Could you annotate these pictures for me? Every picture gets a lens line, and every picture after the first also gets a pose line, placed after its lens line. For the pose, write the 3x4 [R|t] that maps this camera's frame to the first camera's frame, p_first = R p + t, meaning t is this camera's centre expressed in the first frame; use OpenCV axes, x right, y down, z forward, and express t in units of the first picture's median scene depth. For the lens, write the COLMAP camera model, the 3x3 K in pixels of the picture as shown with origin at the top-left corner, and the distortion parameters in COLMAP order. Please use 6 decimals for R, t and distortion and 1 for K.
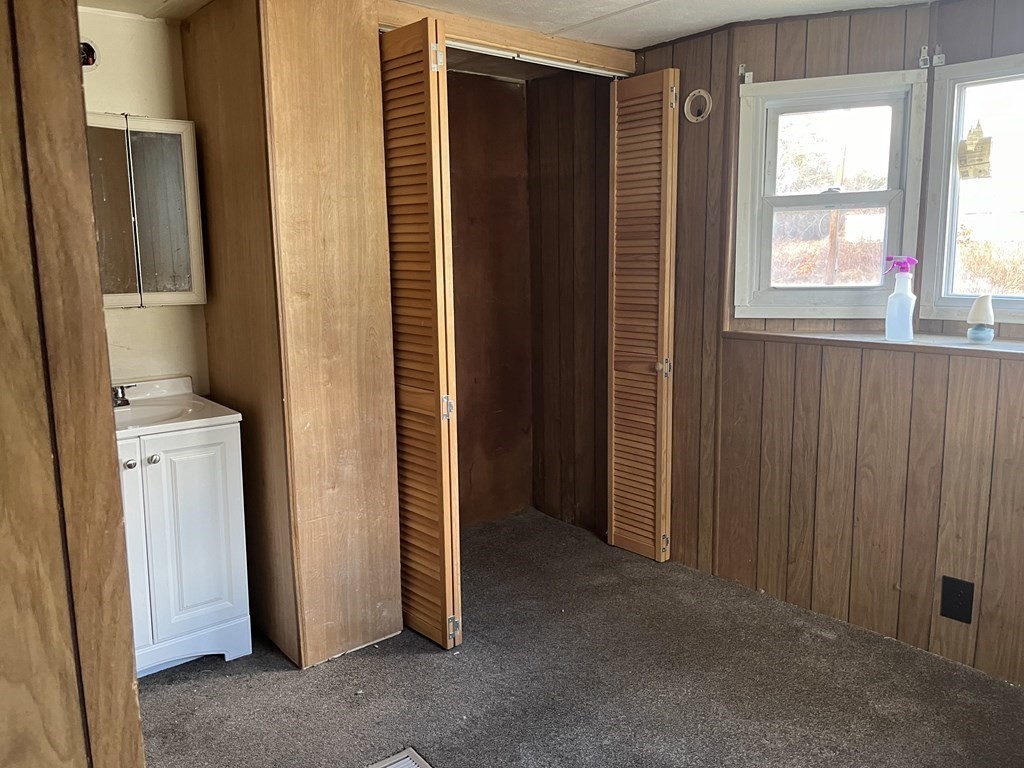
lens RADIAL K [[779.7, 0, 493.0], [0, 779.7, 380.7], [0, 0, 1]] dist [0.053754, -0.076699]
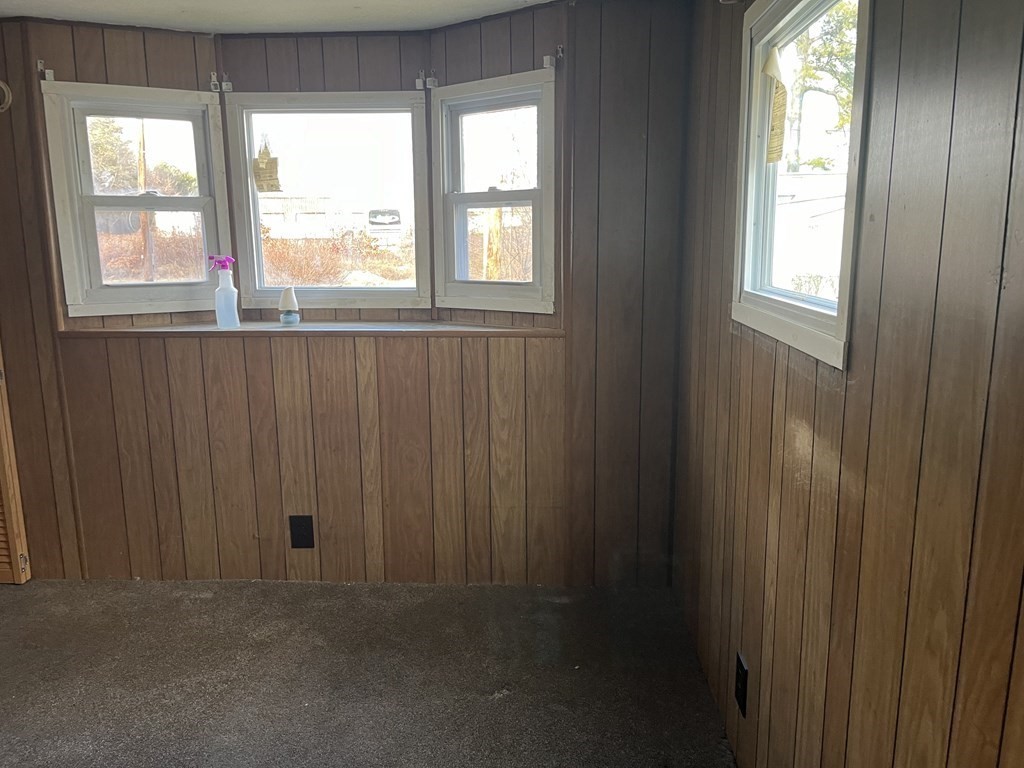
lens RADIAL K [[779.7, 0, 513.6], [0, 779.7, 389.8], [0, 0, 1]] dist [0.053754, -0.076699]
pose [[0.671778, -0.127294, 0.729733, -0.056806], [0.114633, 0.991121, 0.067361, 0.008915], [-0.731828, 0.038400, 0.680406, -0.090360]]
